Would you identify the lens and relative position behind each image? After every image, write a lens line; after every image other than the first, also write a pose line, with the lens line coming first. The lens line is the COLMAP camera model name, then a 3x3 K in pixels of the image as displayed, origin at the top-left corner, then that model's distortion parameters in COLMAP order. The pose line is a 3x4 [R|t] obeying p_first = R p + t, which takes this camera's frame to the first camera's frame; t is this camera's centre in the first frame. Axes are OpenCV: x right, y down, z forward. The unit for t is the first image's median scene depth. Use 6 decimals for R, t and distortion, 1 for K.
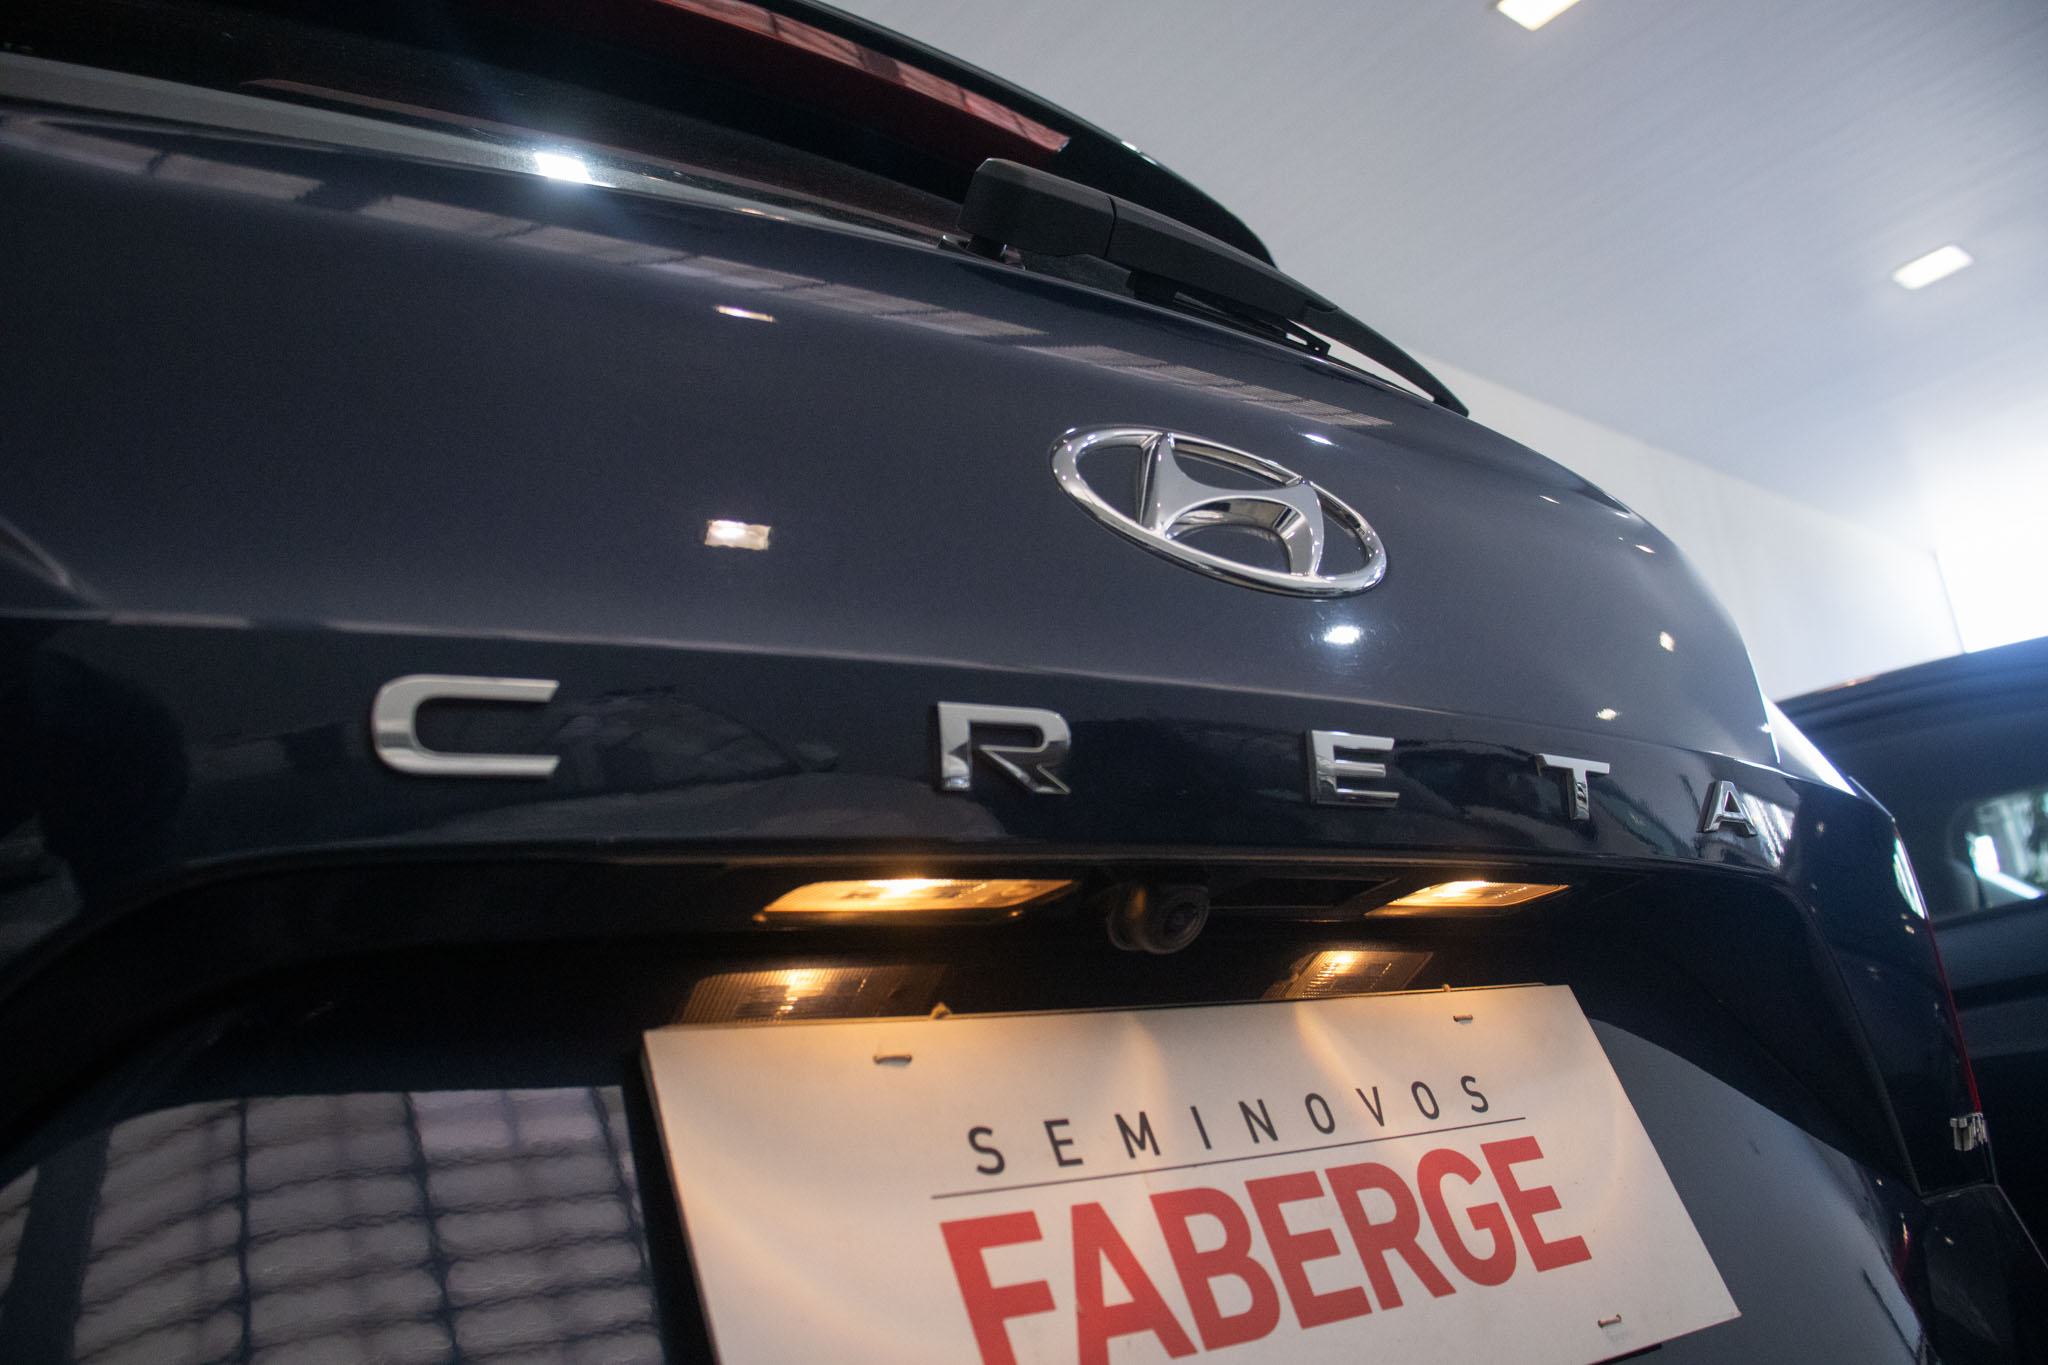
lens RADIAL K [[1731.1, 0, 1024.0], [0, 1731.1, 682.5], [0, 0, 1]] dist [-0.144170, 0.008561]
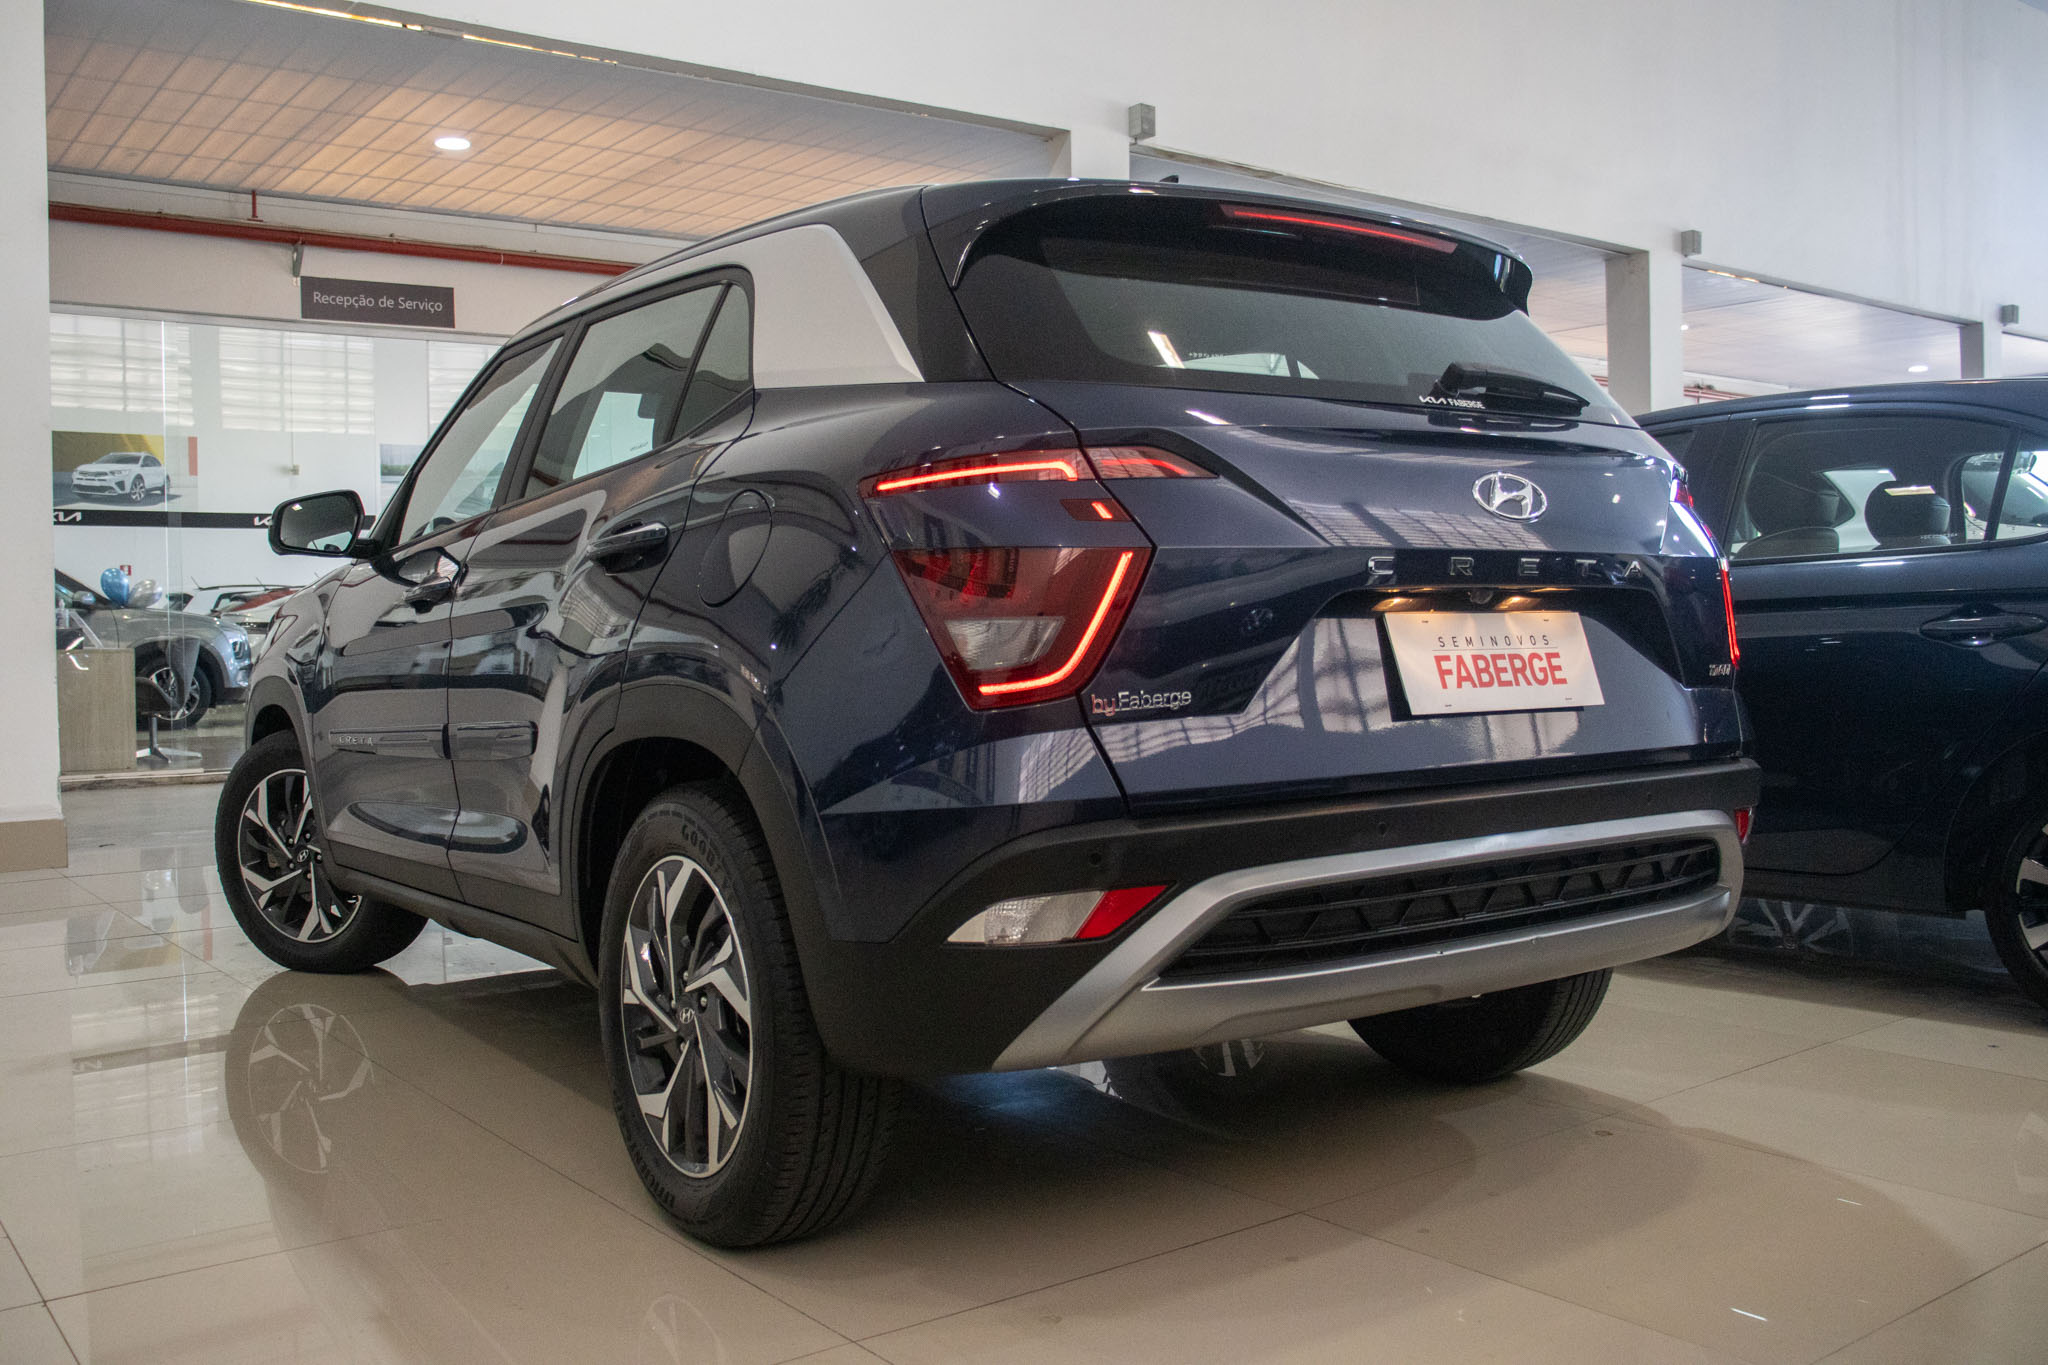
lens RADIAL K [[1770.1, 0, 979.8], [0, 1770.1, 684.1], [0, 0, 1]] dist [-0.095111, -0.005298]
pose [[0.991579, 0.112865, -0.063509, -0.899907], [-0.086651, 0.942651, 0.322336, -1.007564], [0.096248, -0.314118, 0.944493, -3.522229]]
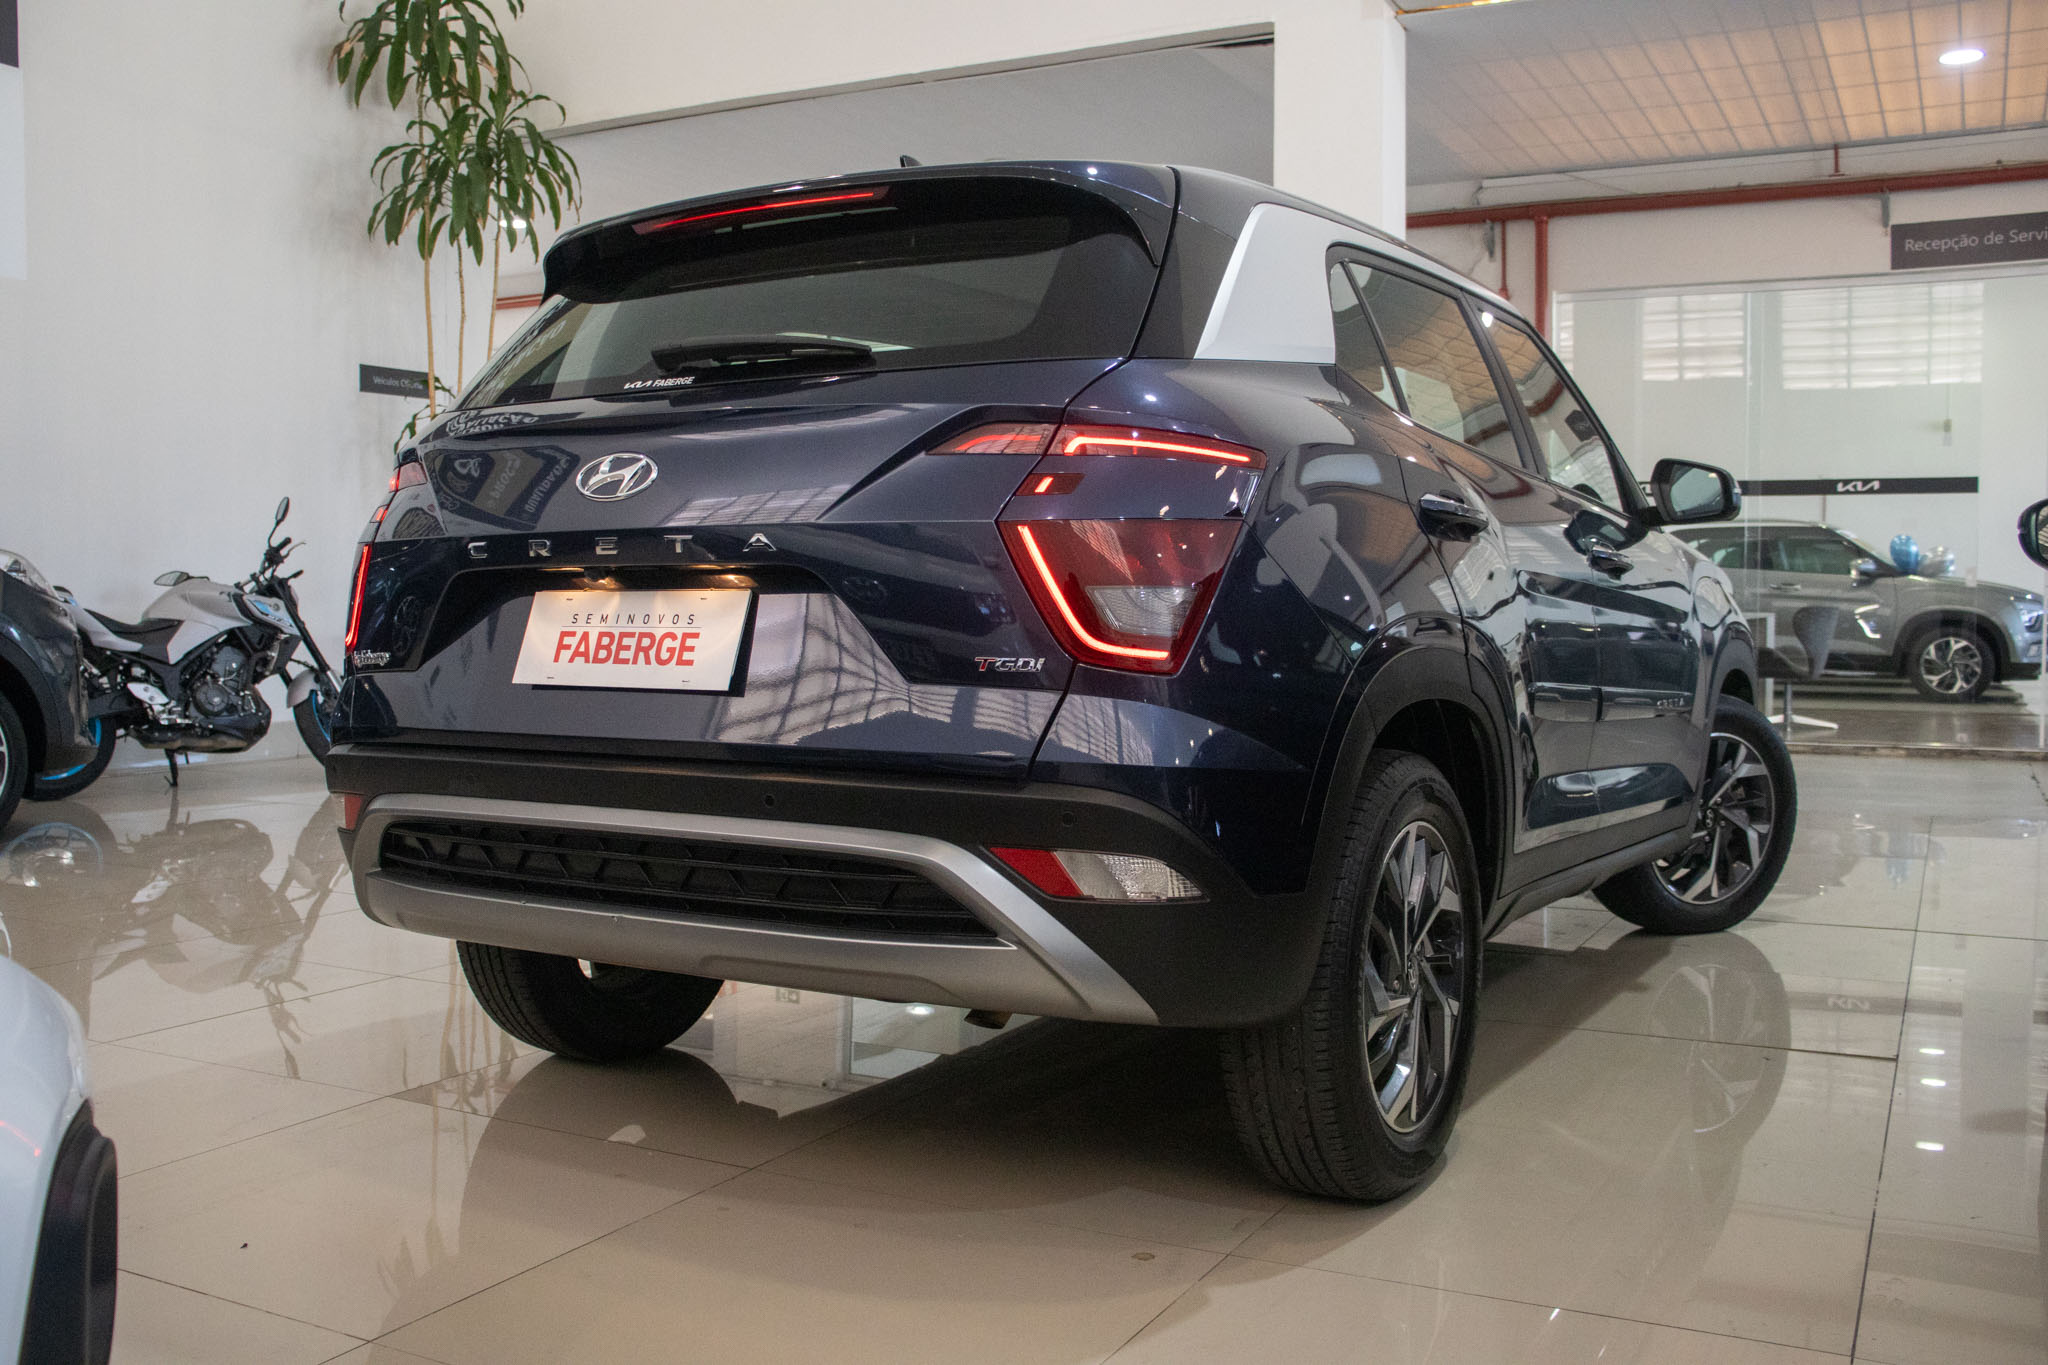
lens RADIAL K [[1829.8, 0, 1078.6], [0, 1829.8, 689.1], [0, 0, 1]] dist [-0.059505, 0.007078]
pose [[0.384494, 0.165439, -0.908182, 5.070621], [0.214502, 0.940870, 0.262207, -0.582937], [0.897860, -0.295624, 0.326272, 0.459317]]
